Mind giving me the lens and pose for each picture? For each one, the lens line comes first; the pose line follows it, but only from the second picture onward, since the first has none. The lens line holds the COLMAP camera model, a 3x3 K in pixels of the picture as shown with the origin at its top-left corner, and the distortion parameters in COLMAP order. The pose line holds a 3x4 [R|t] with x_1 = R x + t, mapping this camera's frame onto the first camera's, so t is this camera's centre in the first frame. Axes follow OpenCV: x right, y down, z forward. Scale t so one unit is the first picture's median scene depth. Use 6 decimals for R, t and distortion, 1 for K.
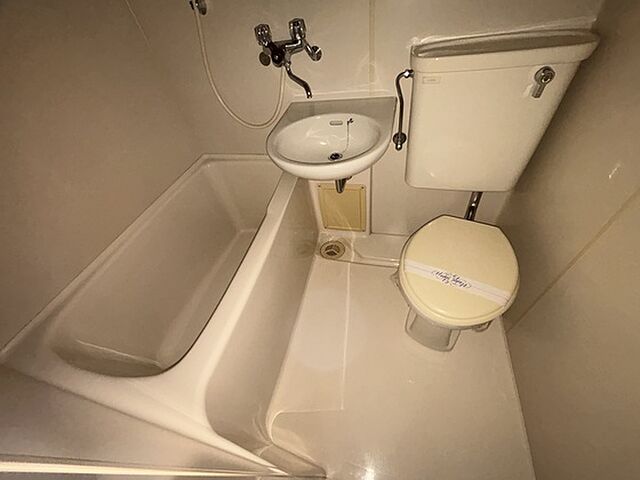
lens RADIAL K [[260.1, 0, 321.9], [0, 260.1, 240.8], [0, 0, 1]] dist [-0.001993, 0.000450]
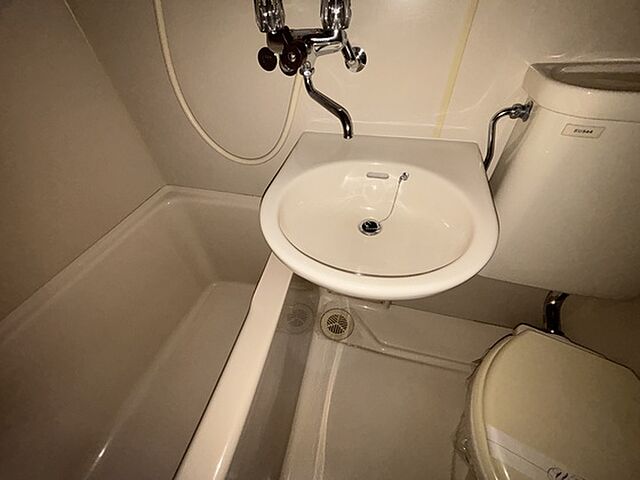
lens RADIAL K [[260.1, 0, 323.2], [0, 260.1, 243.8], [0, 0, 1]] dist [-0.001993, 0.000450]
pose [[0.995137, 0.069442, 0.069857, -0.107401], [-0.067641, 0.997322, -0.027816, -0.274953], [-0.071602, 0.022955, 0.997169, 0.415397]]
